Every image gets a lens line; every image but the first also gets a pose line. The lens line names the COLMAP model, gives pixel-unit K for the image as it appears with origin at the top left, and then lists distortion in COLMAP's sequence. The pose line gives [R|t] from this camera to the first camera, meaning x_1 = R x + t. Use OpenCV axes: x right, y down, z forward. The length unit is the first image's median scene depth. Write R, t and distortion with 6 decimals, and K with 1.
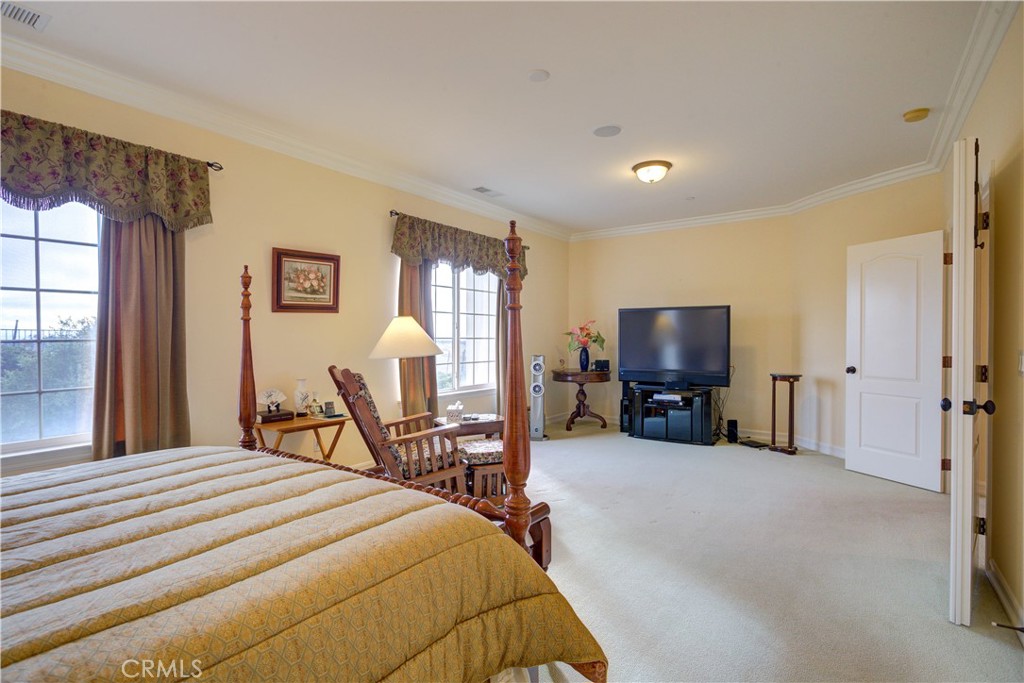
lens RADIAL K [[501.0, 0, 512.0], [0, 501.0, 341.5], [0, 0, 1]] dist [-0.002131, 0.000406]
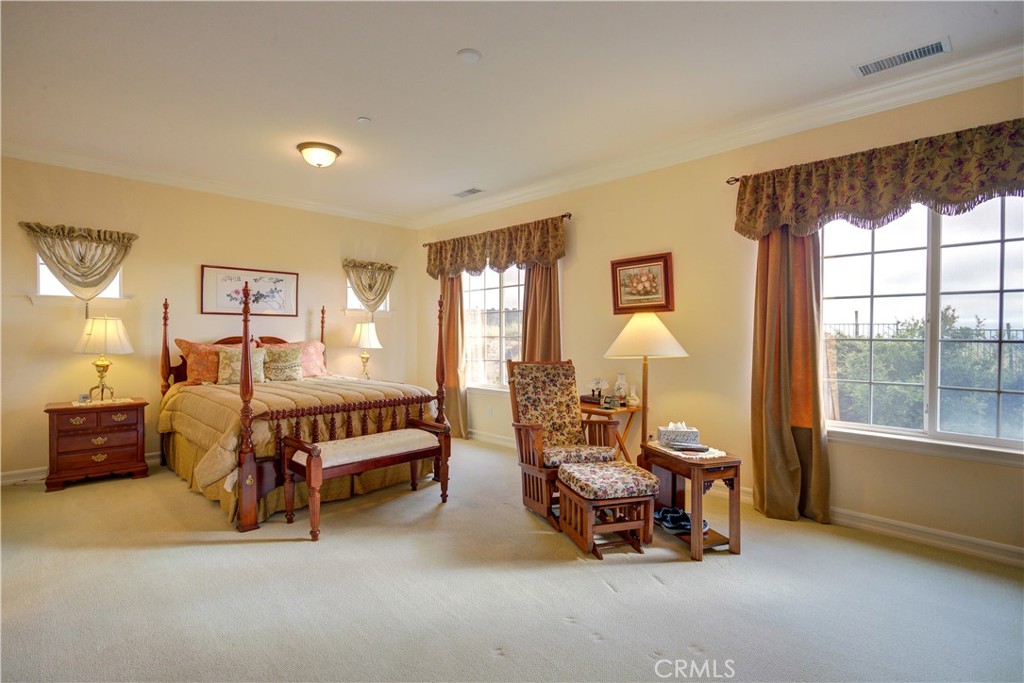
lens RADIAL K [[457.1, 0, 512.0], [0, 457.1, 341.5], [0, 0, 1]] dist [-0.003138, -0.000249]
pose [[-0.129303, 0.017379, -0.991453, 0.601541], [-0.017305, 0.999655, 0.019779, -0.010558], [0.991454, 0.019714, -0.128958, 0.840144]]
